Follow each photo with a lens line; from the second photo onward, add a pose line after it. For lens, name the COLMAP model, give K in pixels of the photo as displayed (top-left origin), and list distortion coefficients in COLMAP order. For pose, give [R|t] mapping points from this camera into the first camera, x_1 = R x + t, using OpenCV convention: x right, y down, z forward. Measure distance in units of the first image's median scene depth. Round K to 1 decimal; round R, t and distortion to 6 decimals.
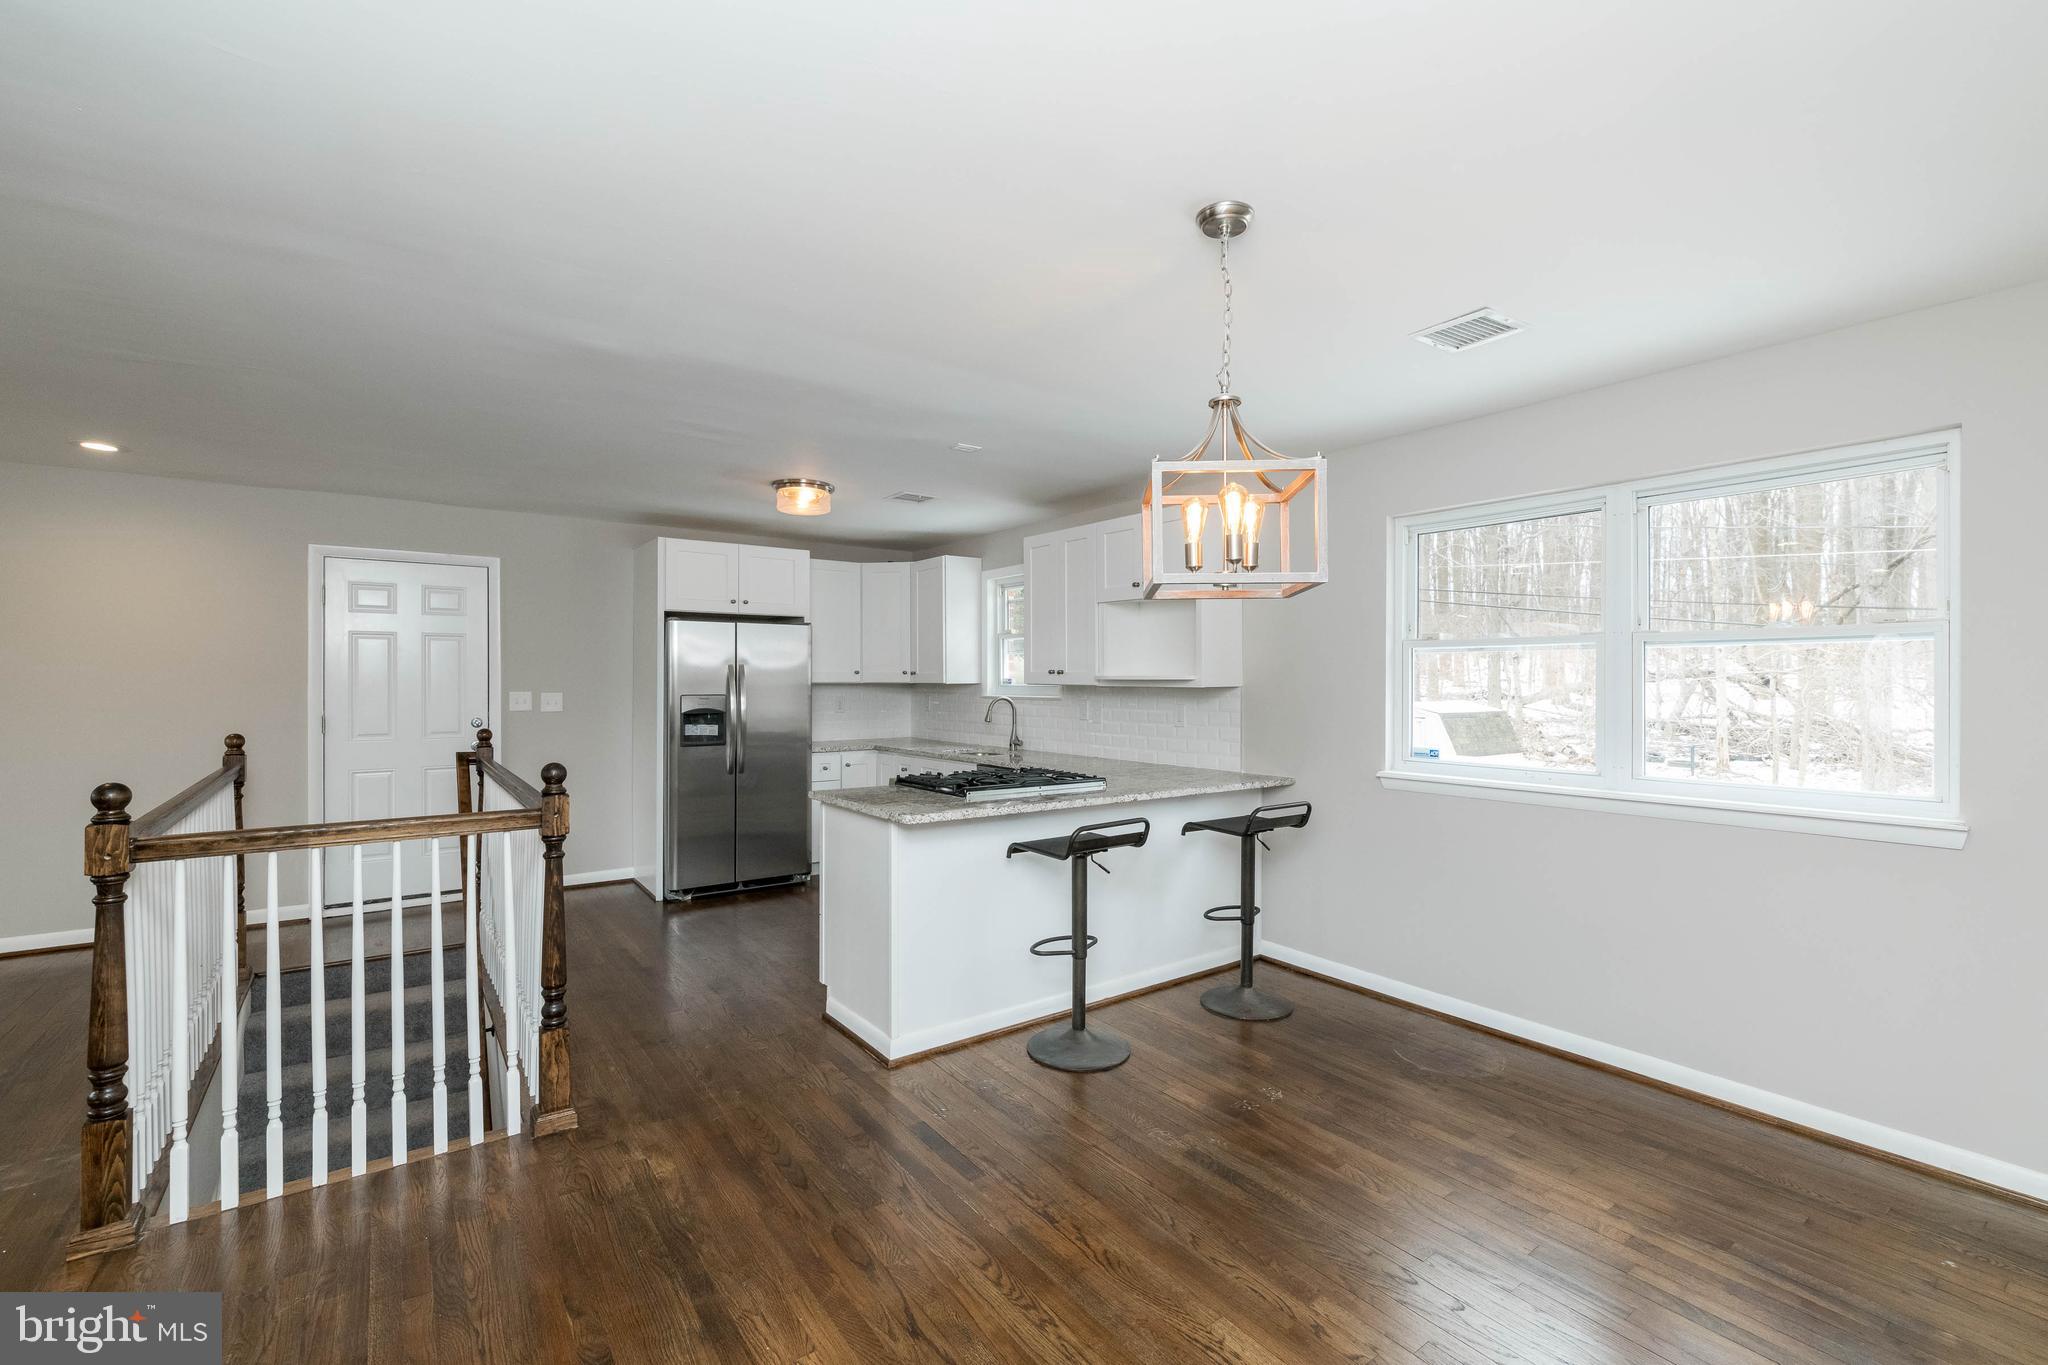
lens RADIAL K [[884.3, 0, 1026.9], [0, 884.3, 679.8], [0, 0, 1]] dist [0.001019, -0.000103]
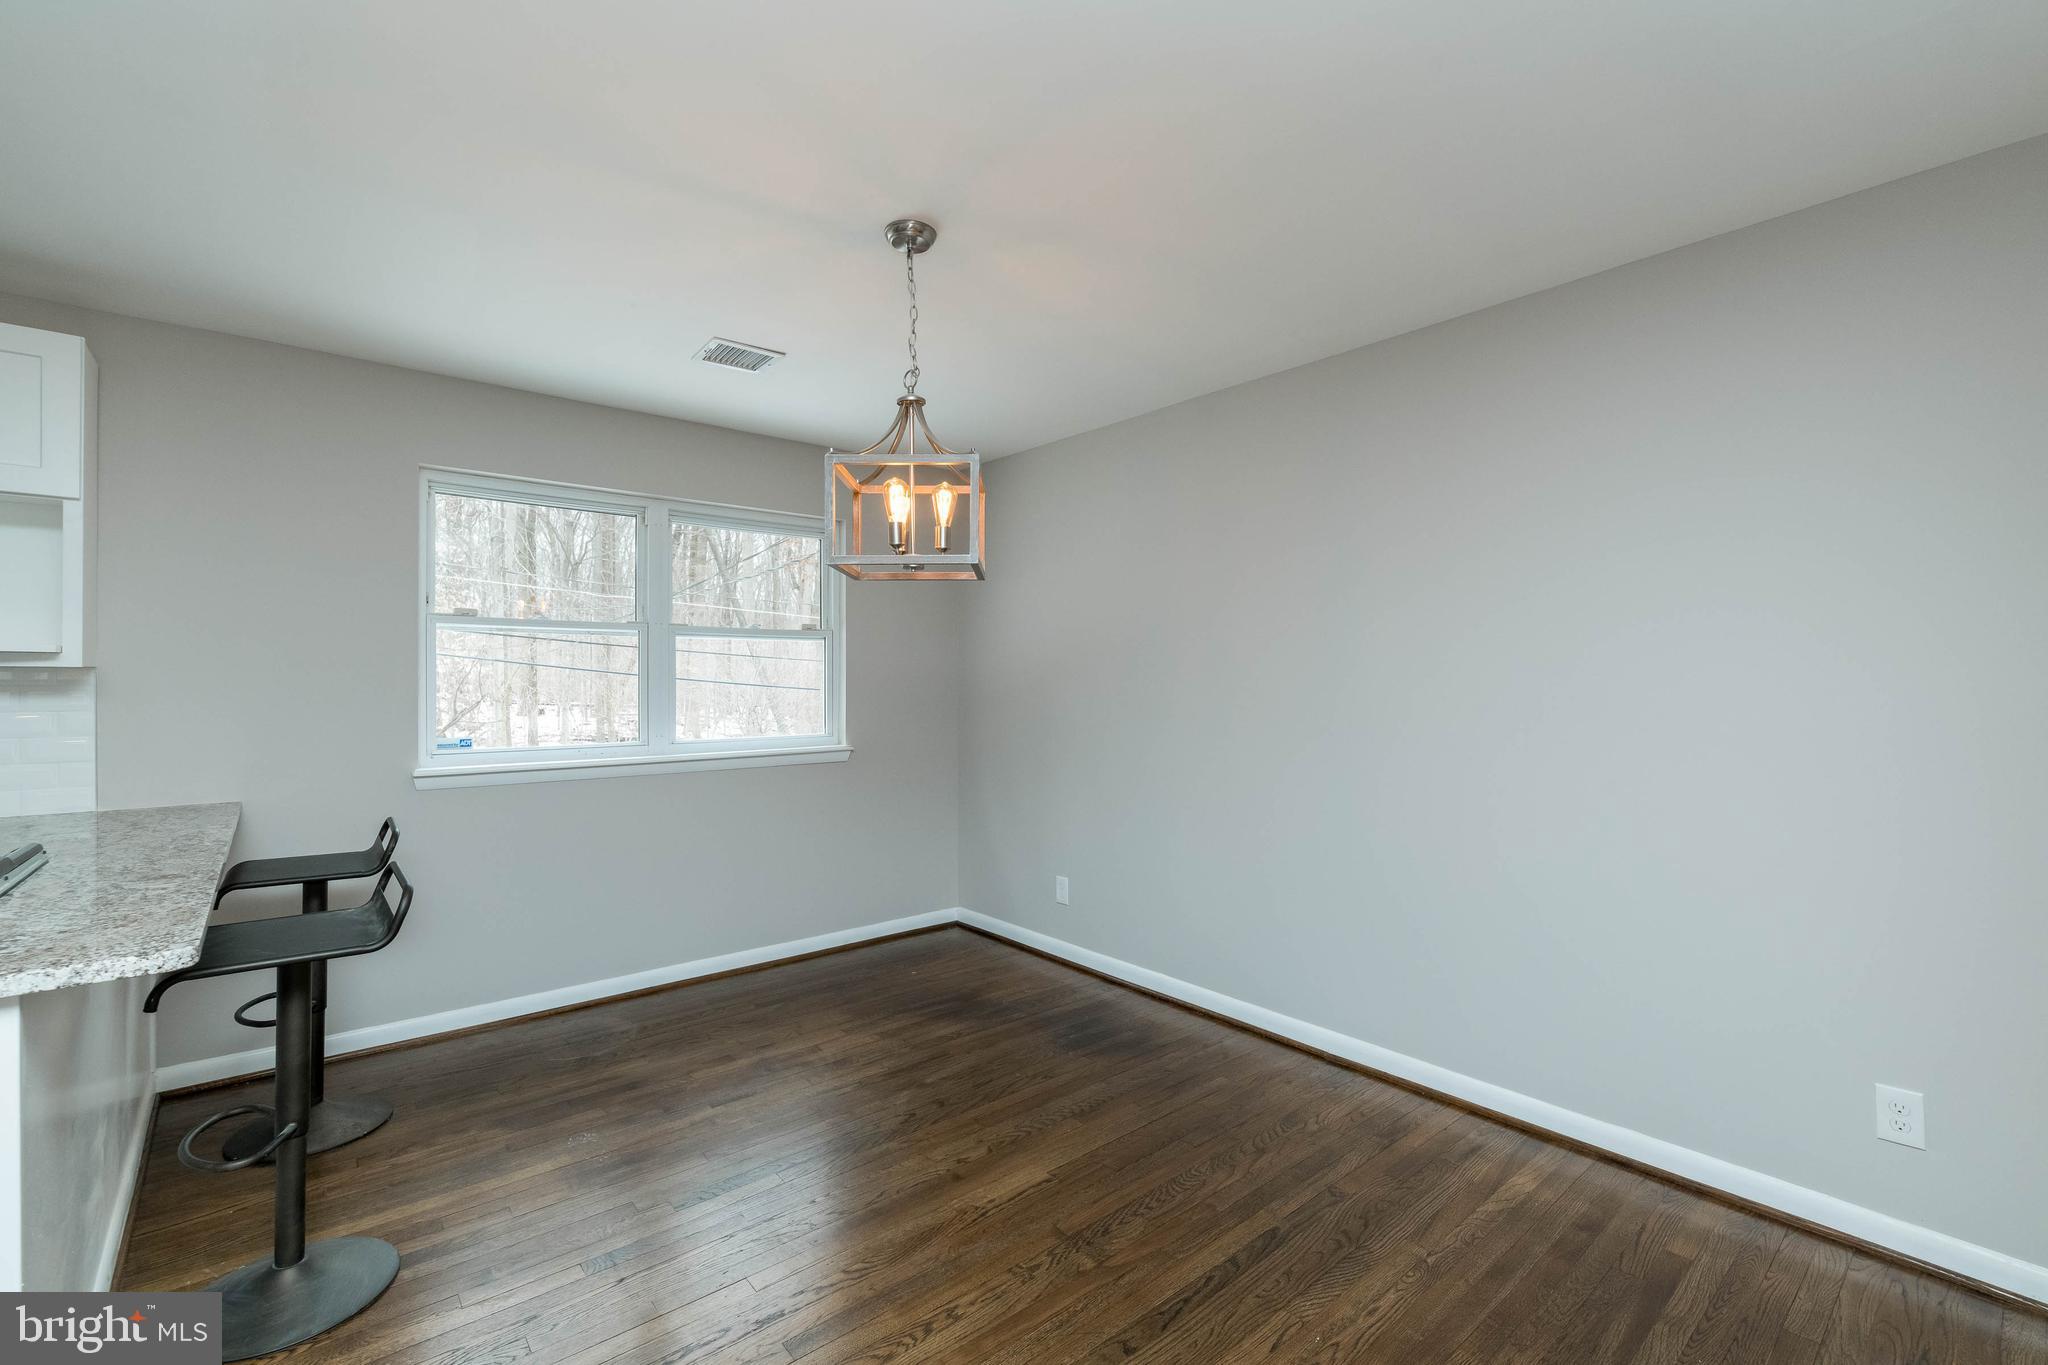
lens RADIAL K [[884.3, 0, 1026.9], [0, 884.3, 679.8], [0, 0, 1]] dist [0.001019, -0.000103]
pose [[-0.078402, -0.000650, 0.996922, -0.323632], [-0.001840, 0.999998, 0.000508, 0.011871], [-0.996920, -0.001794, -0.078403, 0.340674]]
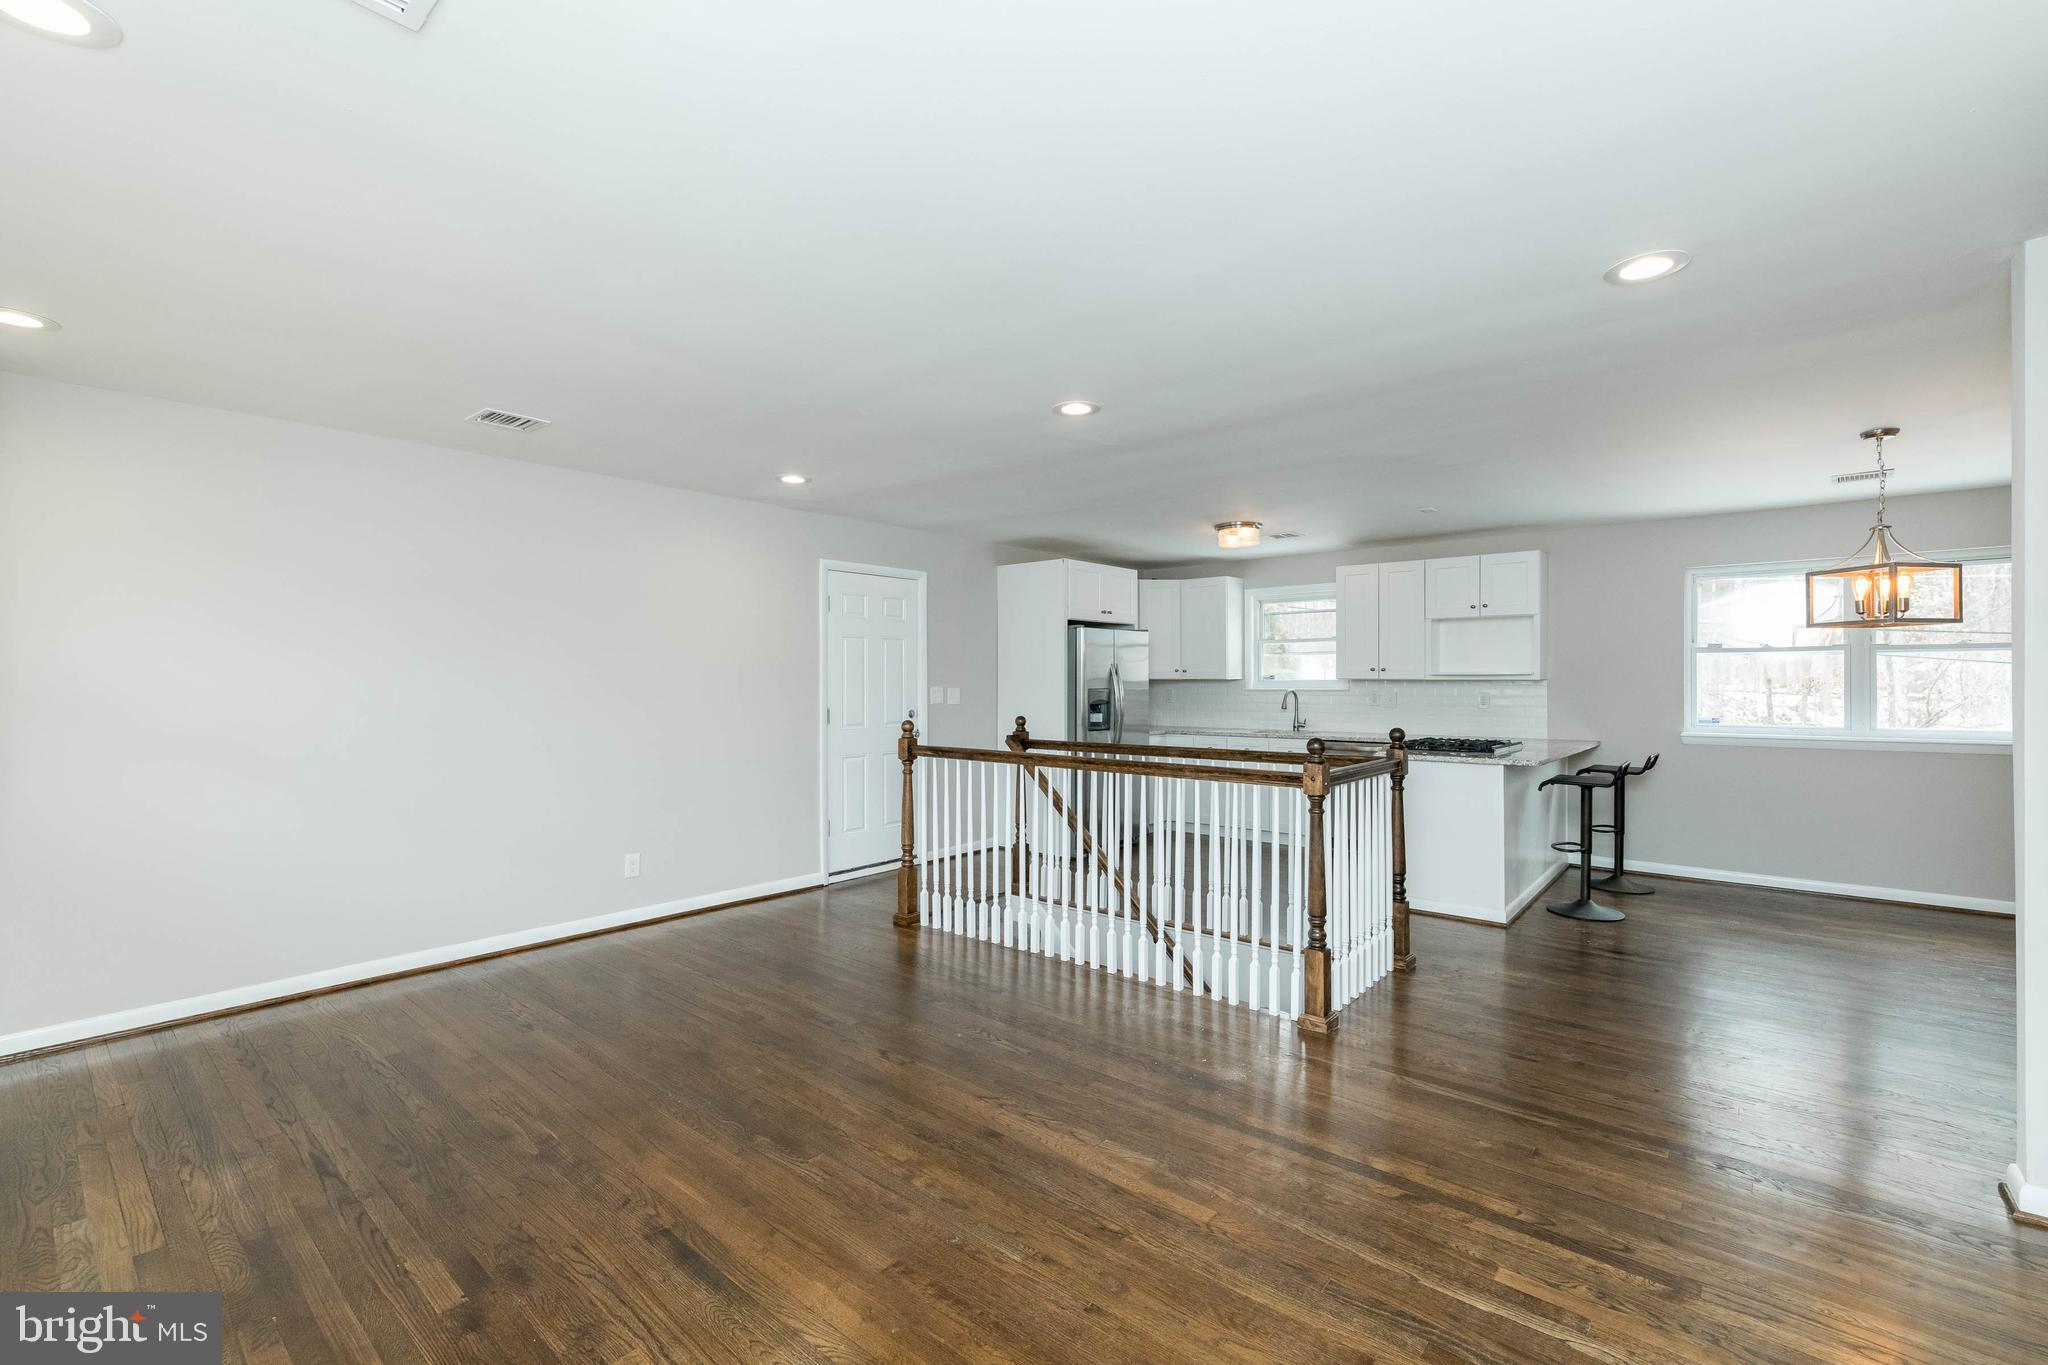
lens RADIAL K [[884.3, 0, 1026.9], [0, 884.3, 679.8], [0, 0, 1]] dist [0.001019, -0.000103]
pose [[0.971143, -0.003397, 0.238472, -0.748152], [0.003518, 0.999994, -0.000081, 0.004614], [-0.238470, 0.000917, 0.971149, -0.160301]]
